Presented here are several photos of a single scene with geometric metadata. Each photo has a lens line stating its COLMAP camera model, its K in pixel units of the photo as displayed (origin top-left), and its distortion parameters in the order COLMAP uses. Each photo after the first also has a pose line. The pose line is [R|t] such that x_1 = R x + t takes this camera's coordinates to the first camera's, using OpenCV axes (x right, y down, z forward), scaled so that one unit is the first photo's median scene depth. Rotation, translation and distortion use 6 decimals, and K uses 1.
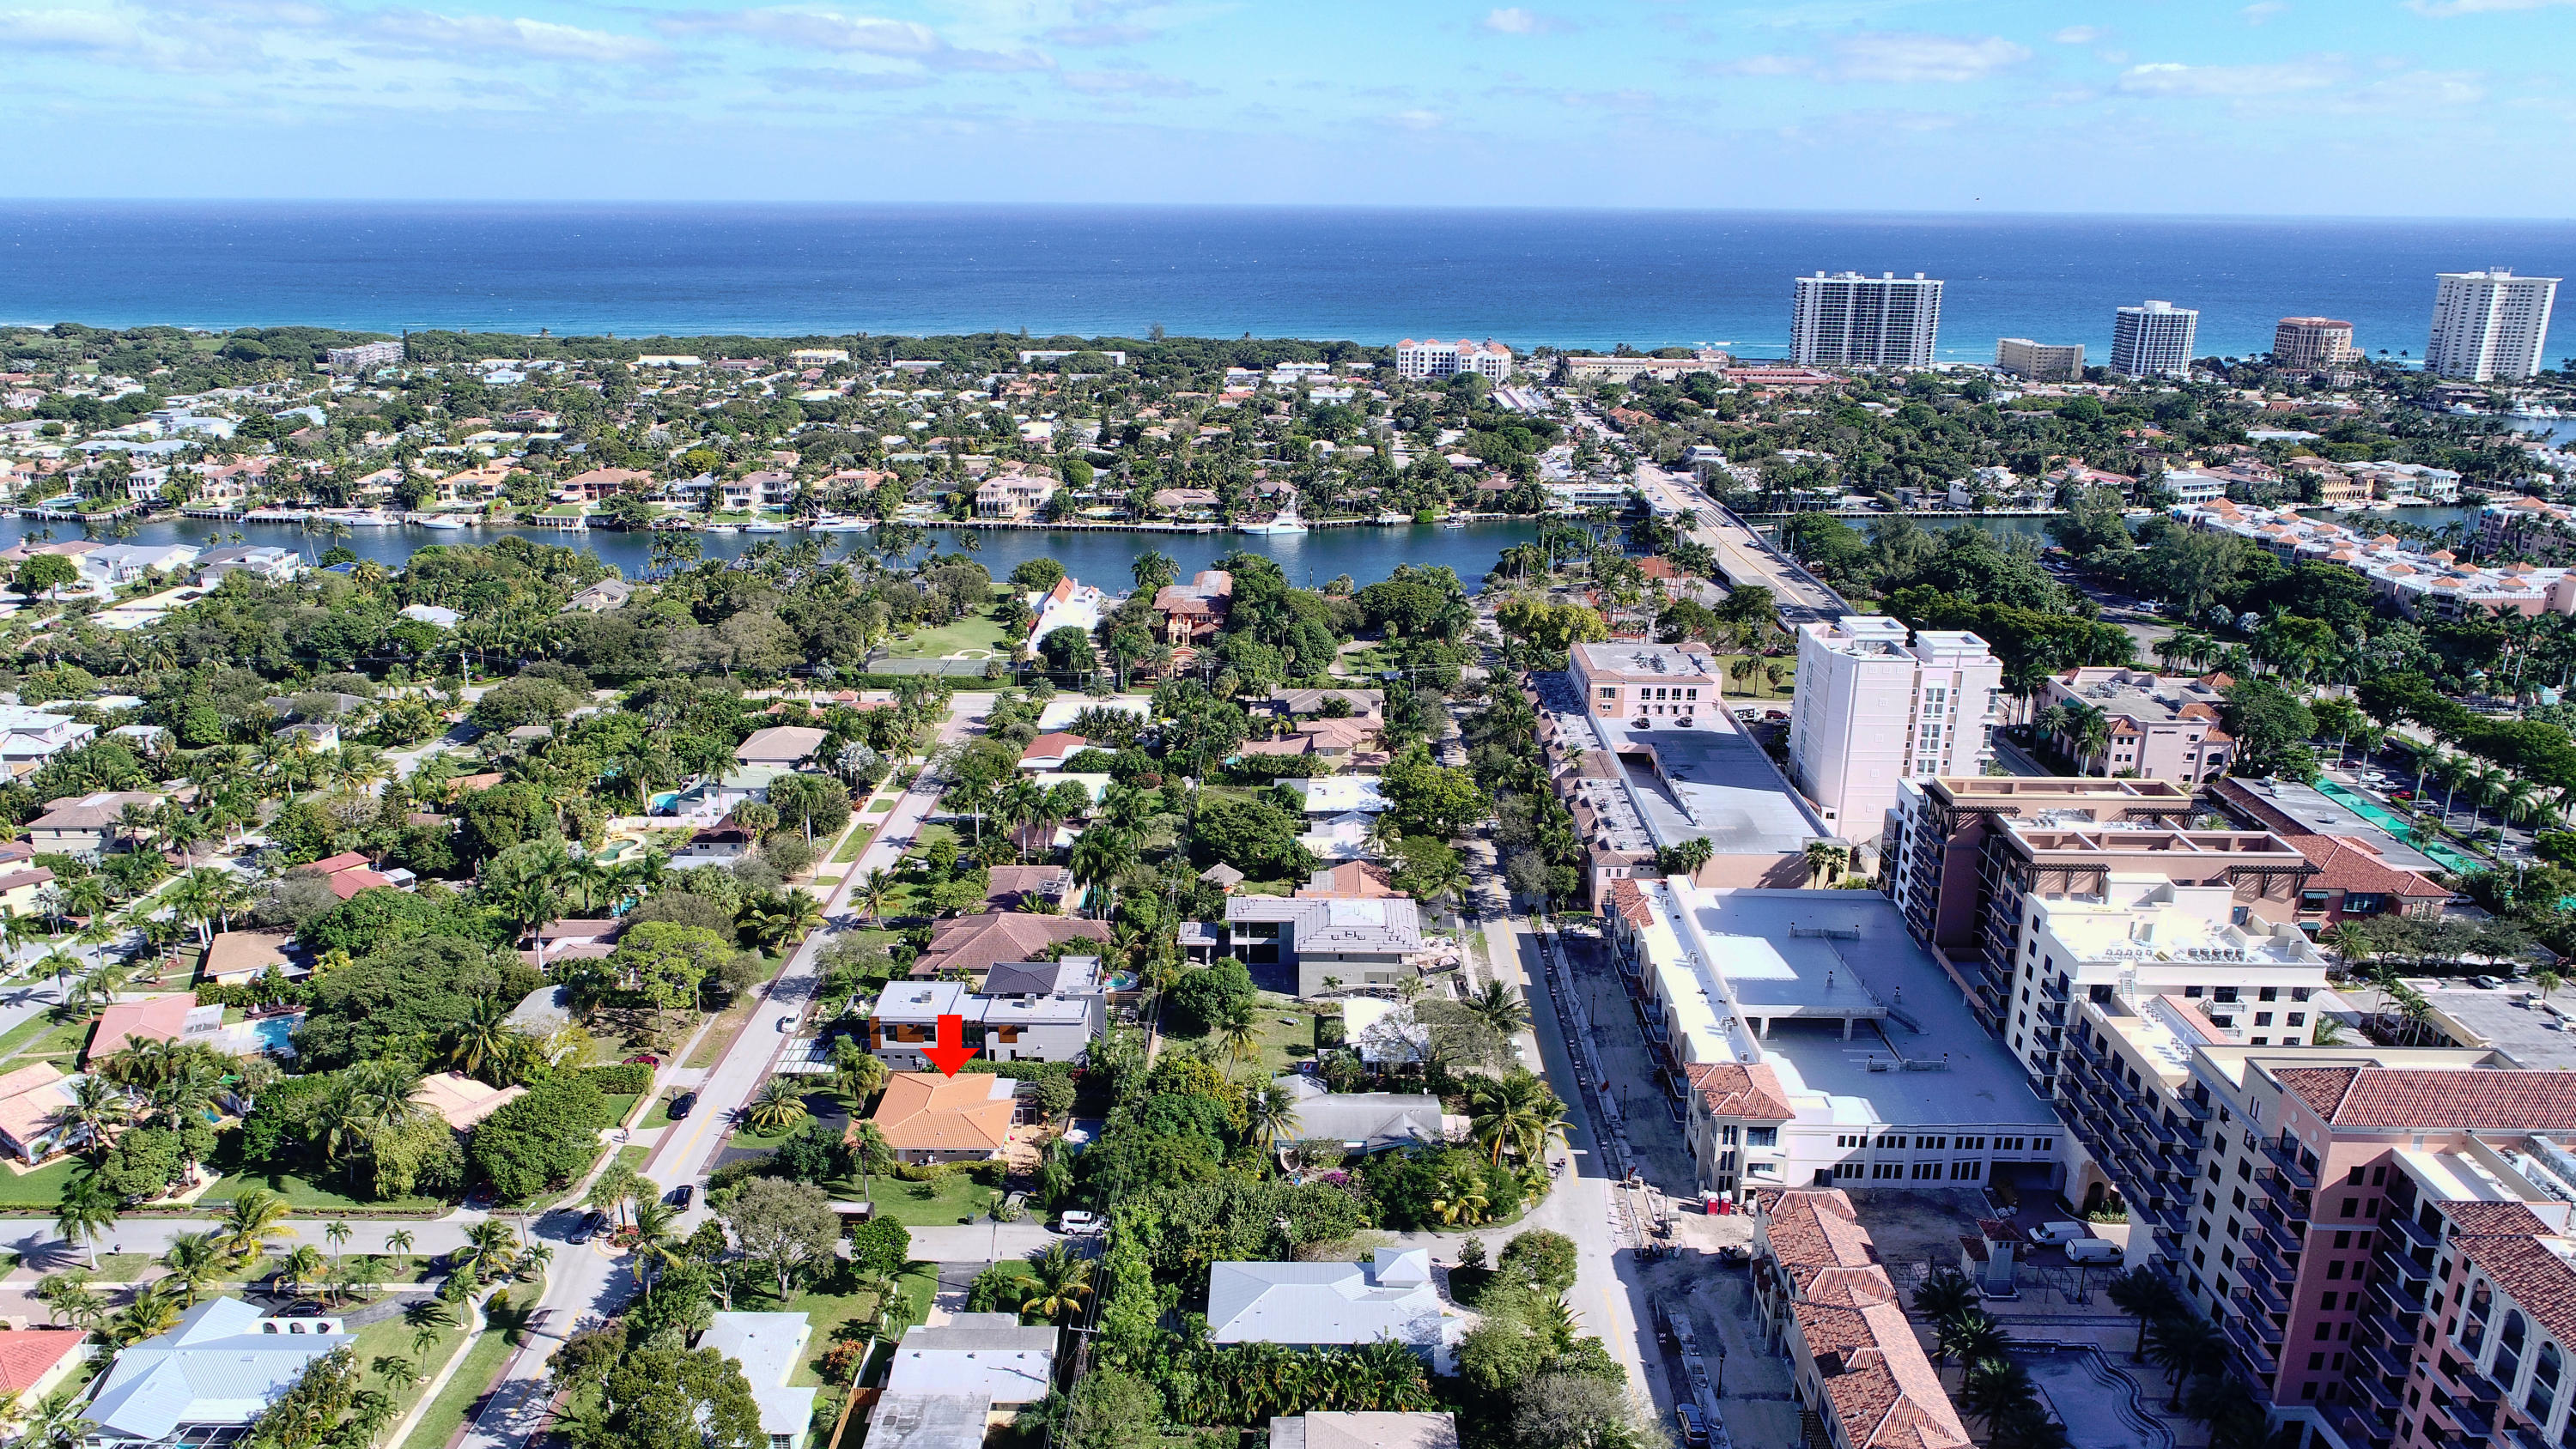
lens RADIAL K [[1709.9, 0, 1282.2], [0, 1709.9, 732.4], [0, 0, 1]] dist [0.002198, -0.003107]
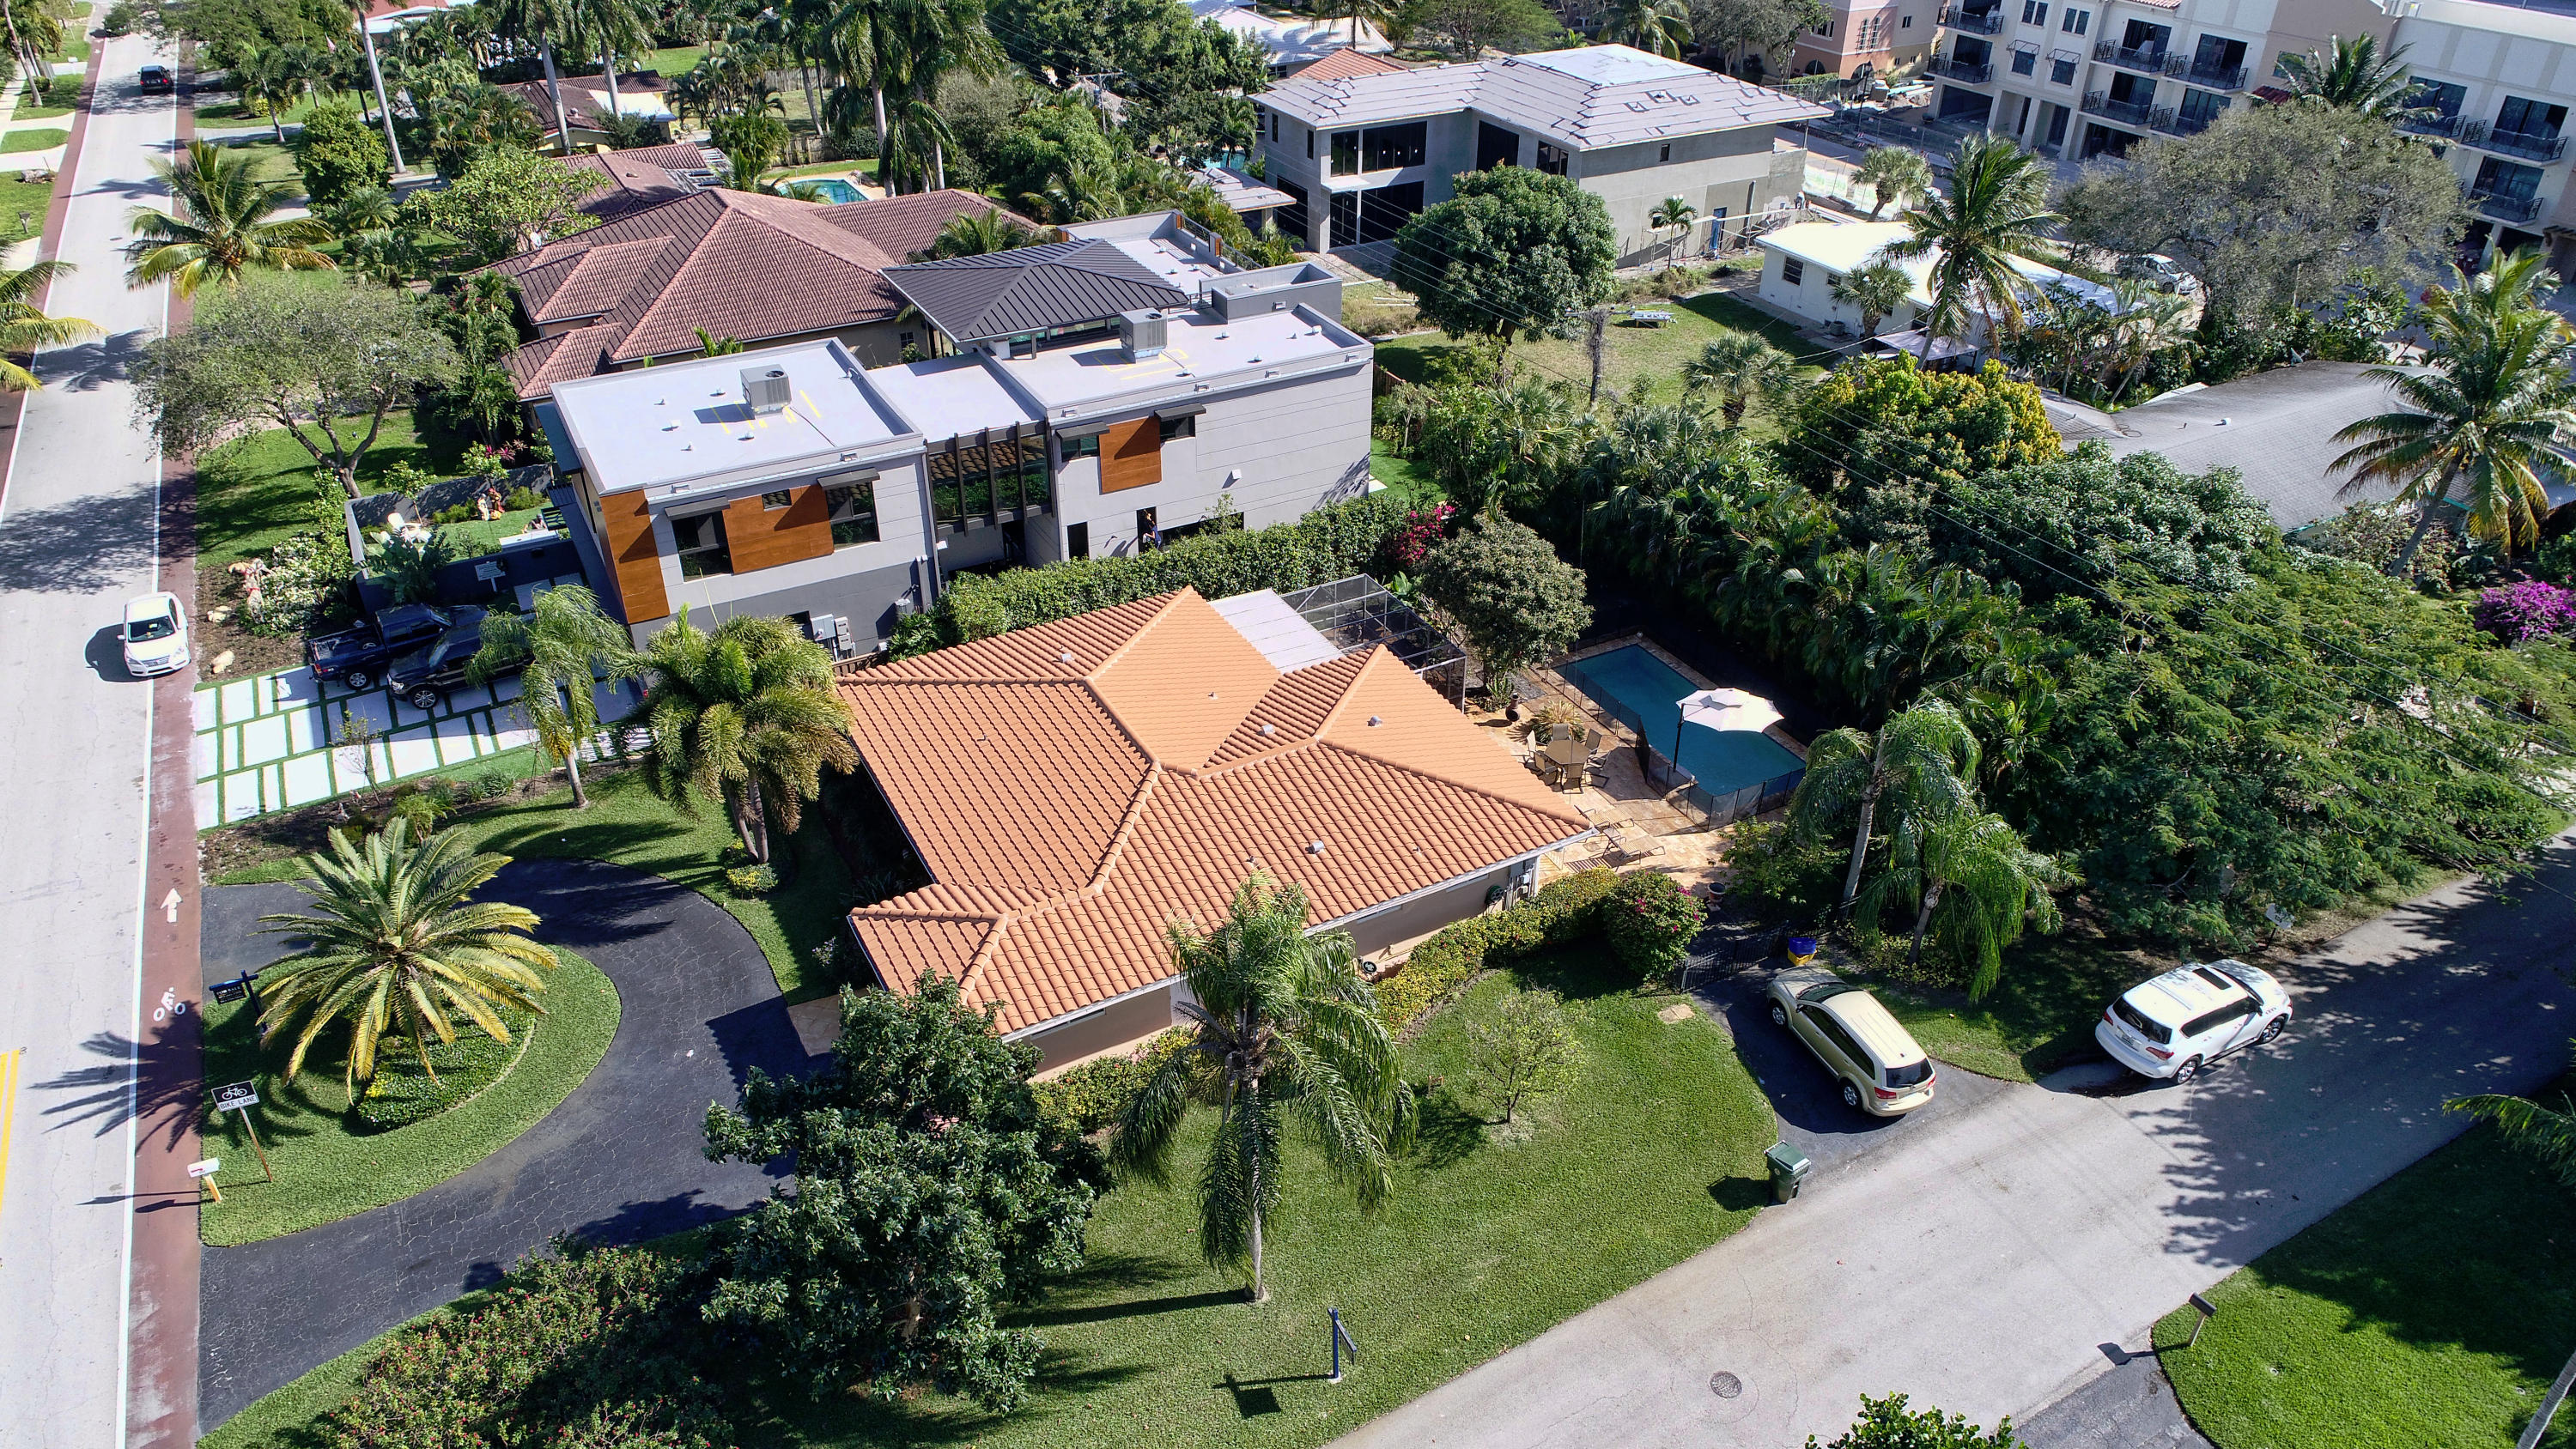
lens RADIAL K [[1709.9, 0, 1293.1], [0, 1709.9, 713.6], [0, 0, 1]] dist [0.002198, -0.003107]
pose [[0.872188, -0.263053, 0.412421, -0.095072], [0.147248, 0.945182, 0.291461, 0.050205], [-0.466482, -0.193481, 0.863110, 0.267016]]
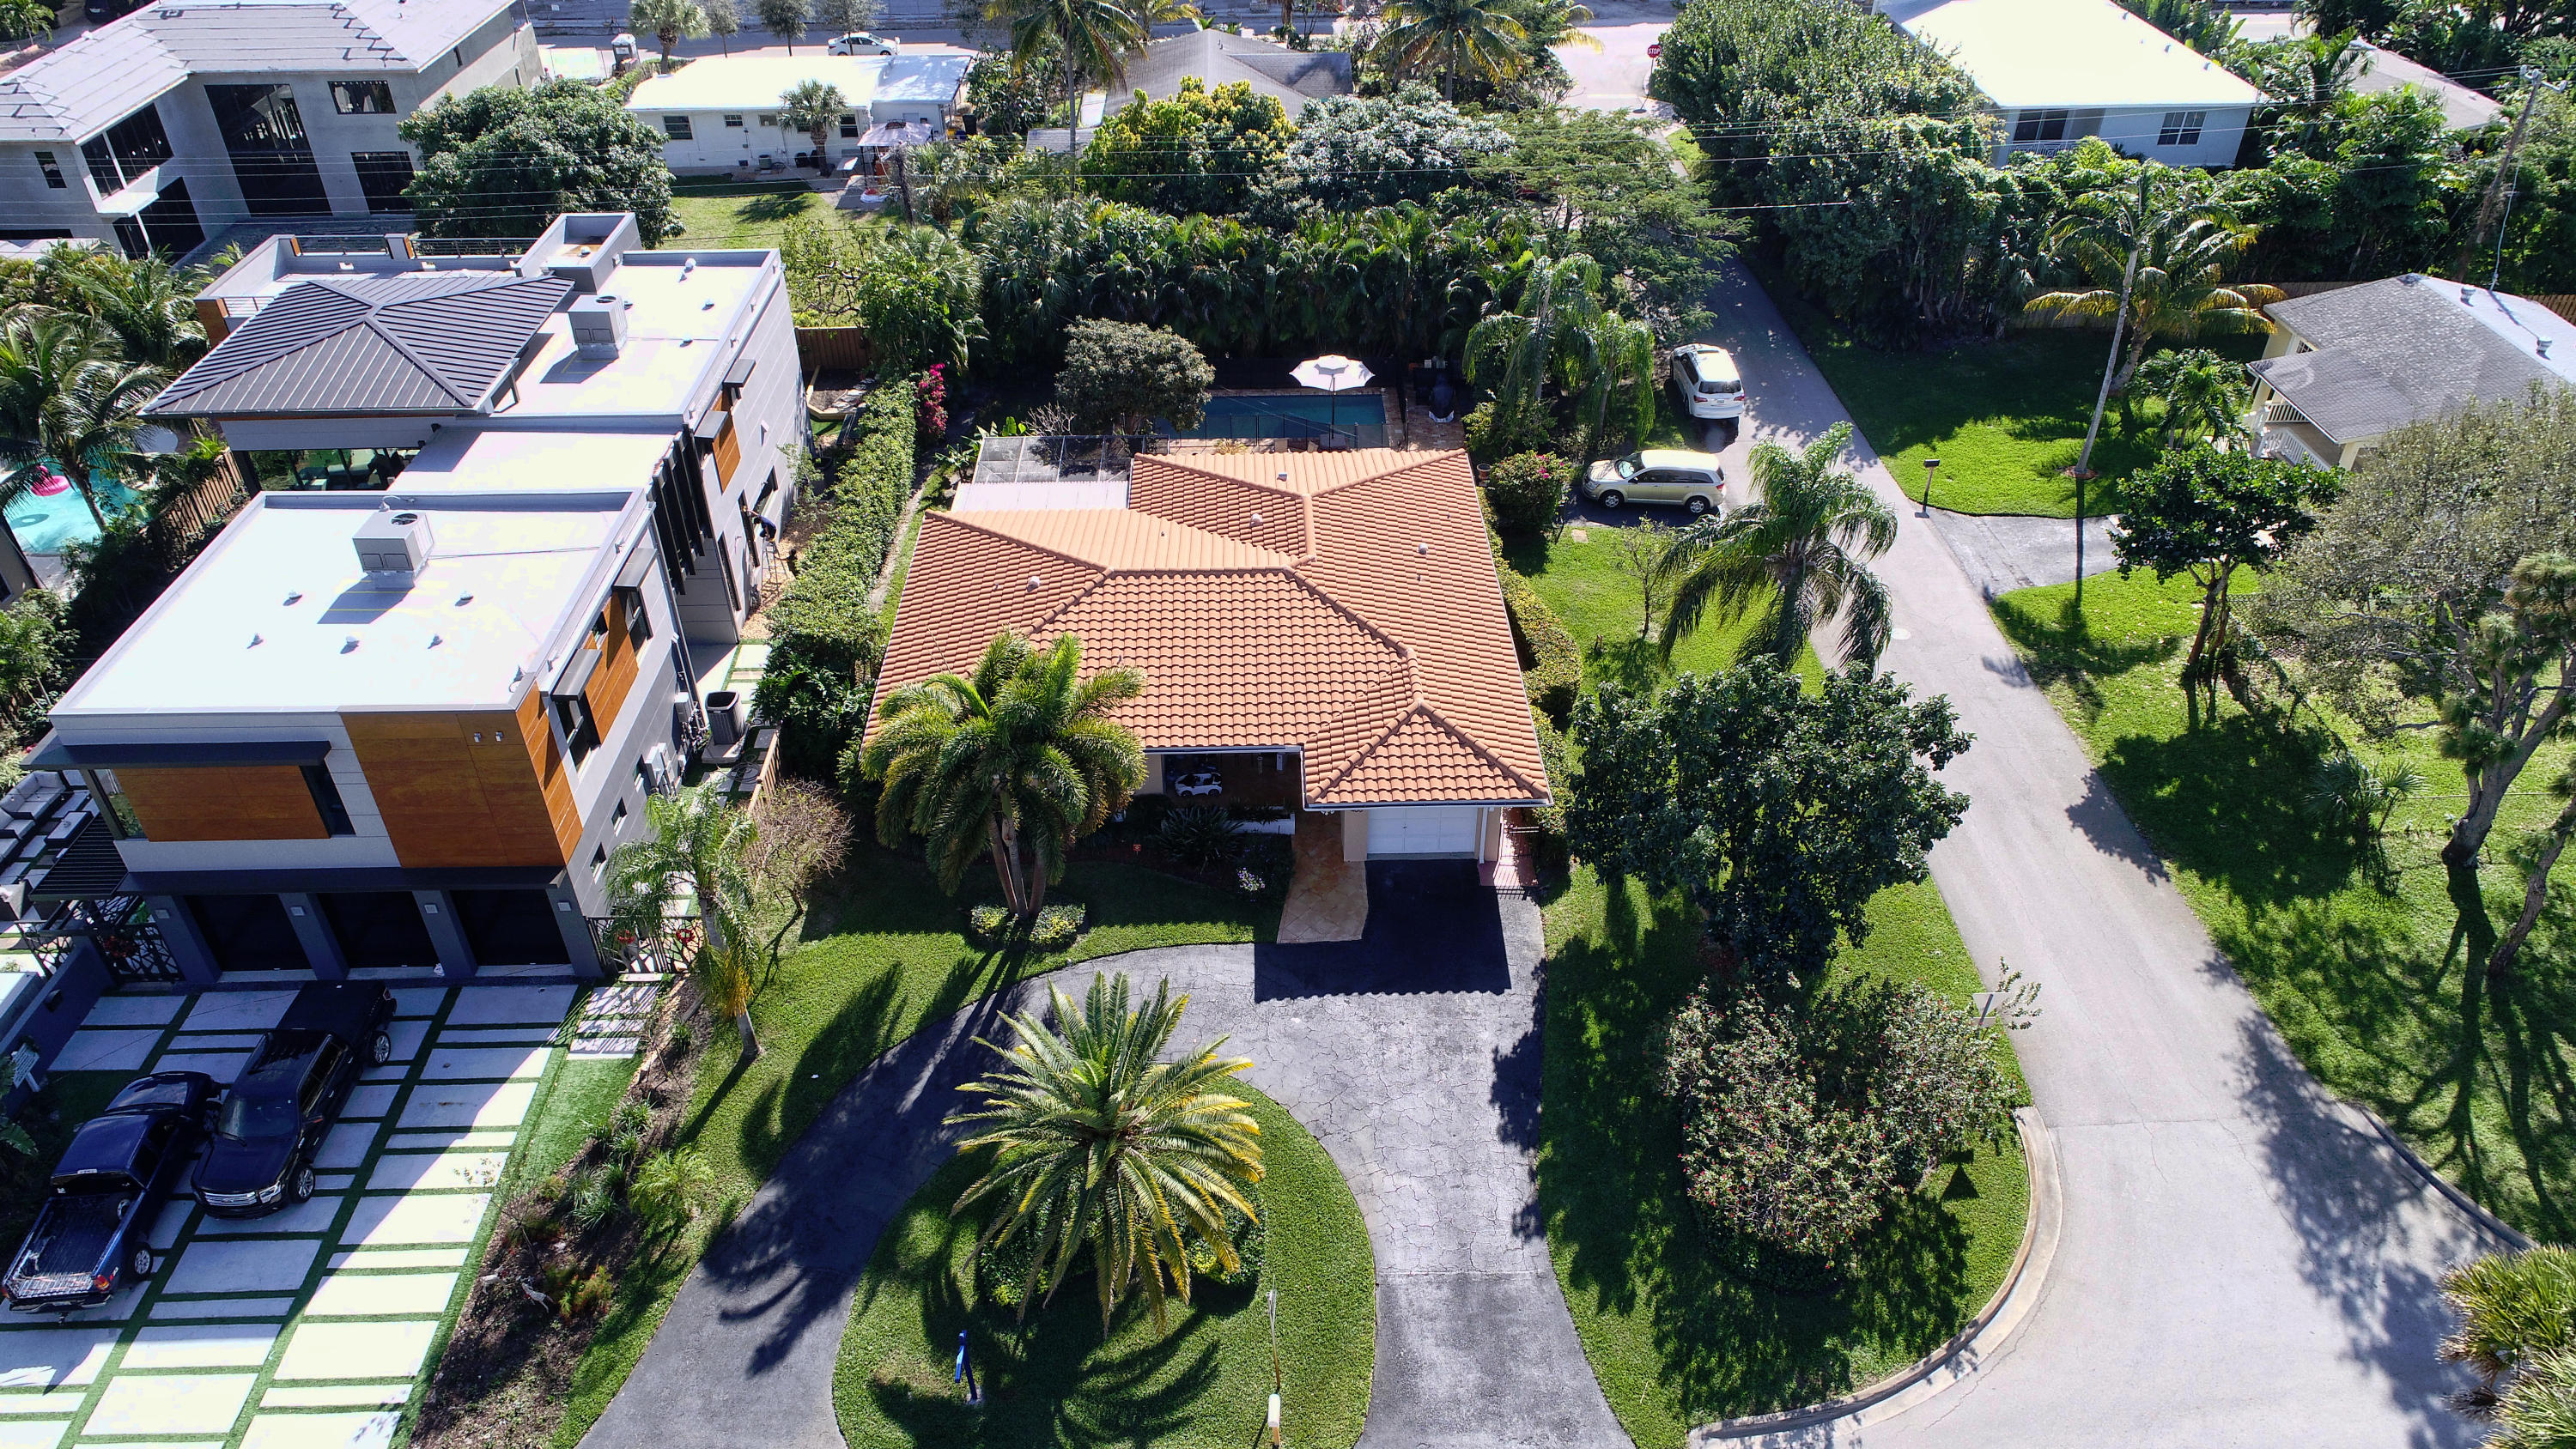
lens RADIAL K [[1709.9, 0, 1284.9], [0, 1709.9, 720.6], [0, 0, 1]] dist [0.002198, -0.003107]
pose [[-0.039223, -0.591261, 0.805526, -0.136808], [0.300289, 0.761907, 0.573867, 0.033641], [-0.953041, 0.264399, 0.147665, 0.322571]]
